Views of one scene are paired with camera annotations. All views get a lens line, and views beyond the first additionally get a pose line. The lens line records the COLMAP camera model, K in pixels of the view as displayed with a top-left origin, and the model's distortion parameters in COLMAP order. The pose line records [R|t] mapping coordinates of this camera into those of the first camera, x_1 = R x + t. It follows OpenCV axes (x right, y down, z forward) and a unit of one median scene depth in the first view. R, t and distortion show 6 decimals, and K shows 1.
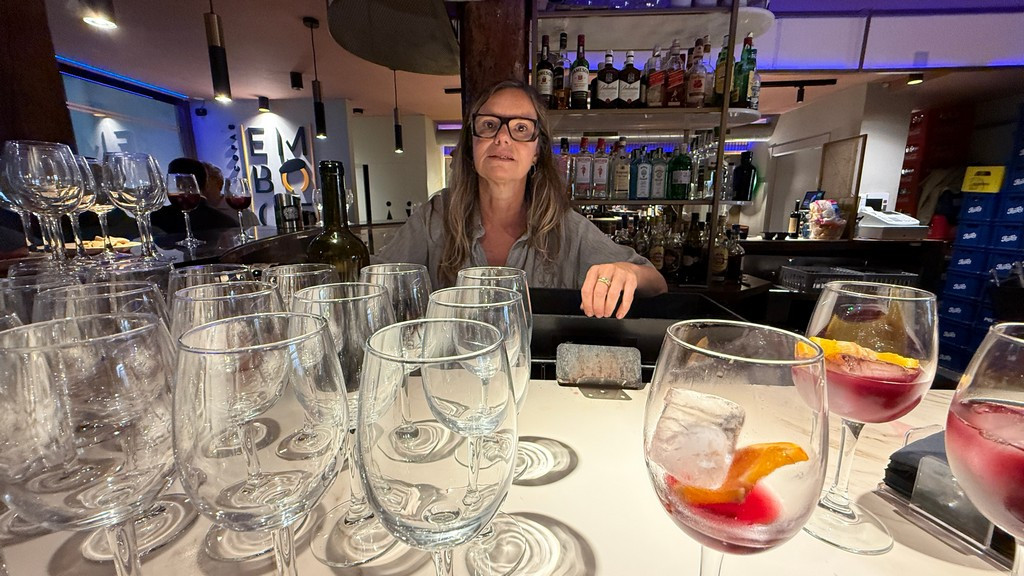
lens RADIAL K [[405.2, 0, 508.3], [0, 405.2, 287.1], [0, 0, 1]] dist [0.002756, -0.000638]
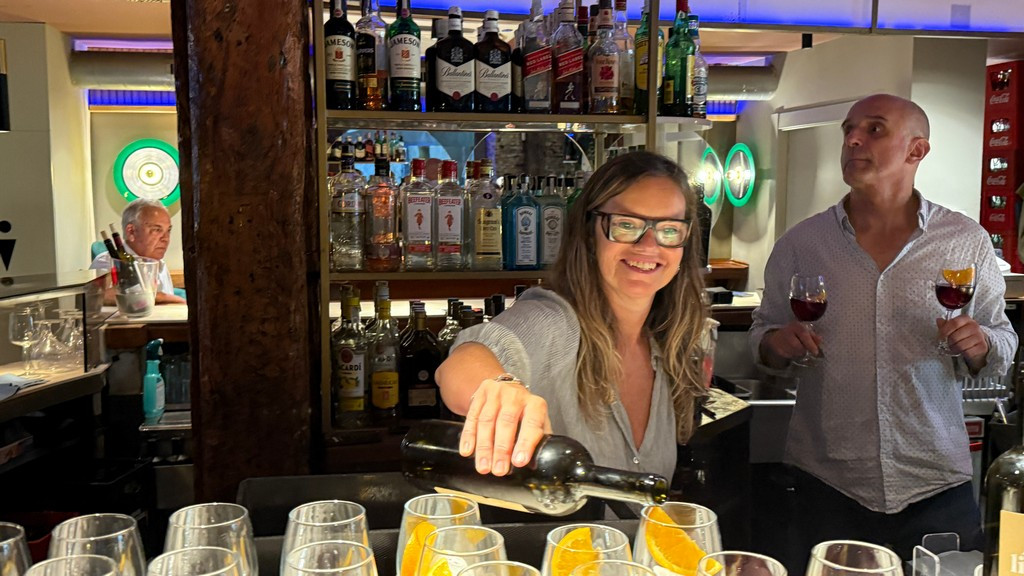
lens RADIAL K [[1032.1, 0, 512.8], [0, 1032.1, 287.2], [0, 0, 1]] dist [0.077664, 0.000000]
pose [[0.964567, -0.028560, 0.262287, -0.059866], [0.050443, 0.995748, -0.077080, -0.085073], [-0.258971, 0.087579, 0.961906, -0.360643]]
